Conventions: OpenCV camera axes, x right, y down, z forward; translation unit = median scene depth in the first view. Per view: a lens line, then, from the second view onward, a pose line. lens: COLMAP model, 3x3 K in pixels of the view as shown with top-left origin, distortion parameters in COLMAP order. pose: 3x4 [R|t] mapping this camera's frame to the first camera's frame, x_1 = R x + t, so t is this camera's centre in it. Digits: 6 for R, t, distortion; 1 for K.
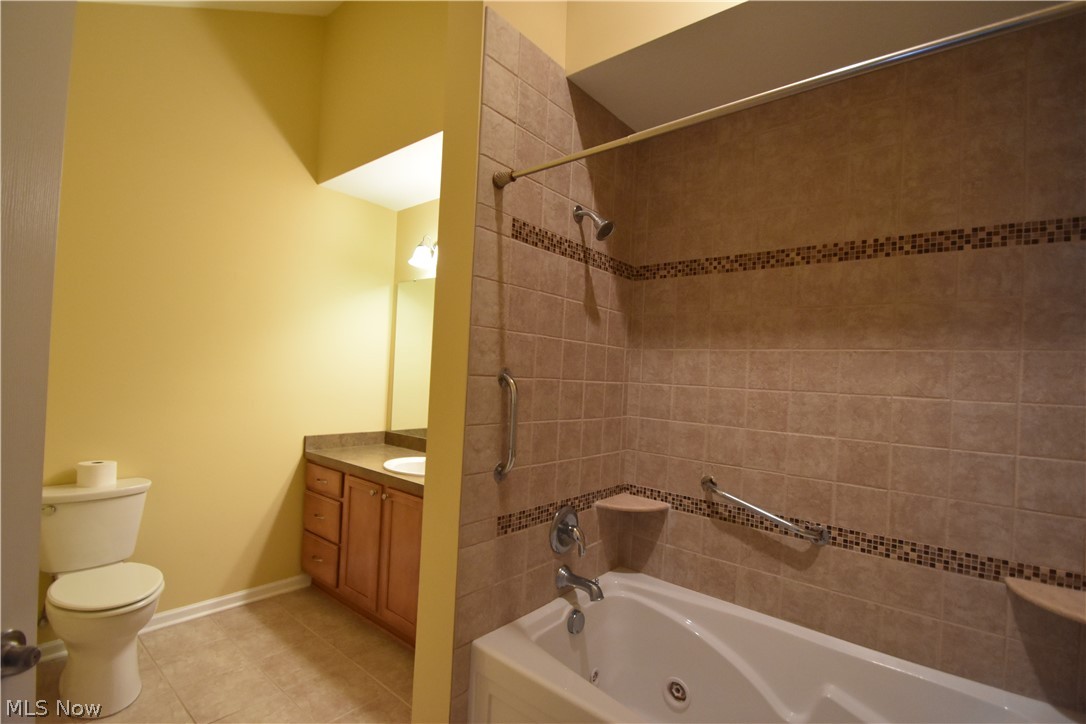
lens RADIAL K [[496.9, 0, 540.4], [0, 496.9, 368.1], [0, 0, 1]] dist [0.009463, -0.018744]
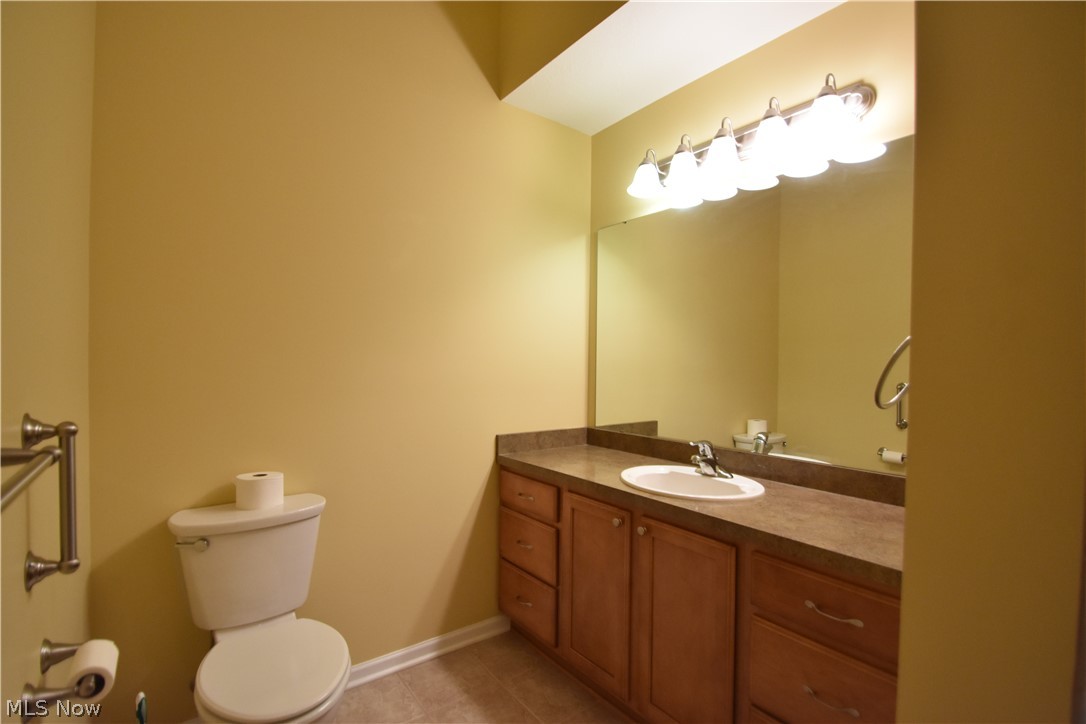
lens RADIAL K [[496.9, 0, 540.4], [0, 496.9, 368.1], [0, 0, 1]] dist [0.009463, -0.018744]
pose [[0.972487, -0.033047, -0.230603, -0.250802], [0.036561, 0.999271, 0.010981, 0.030651], [0.230072, -0.019110, 0.972986, 0.302598]]
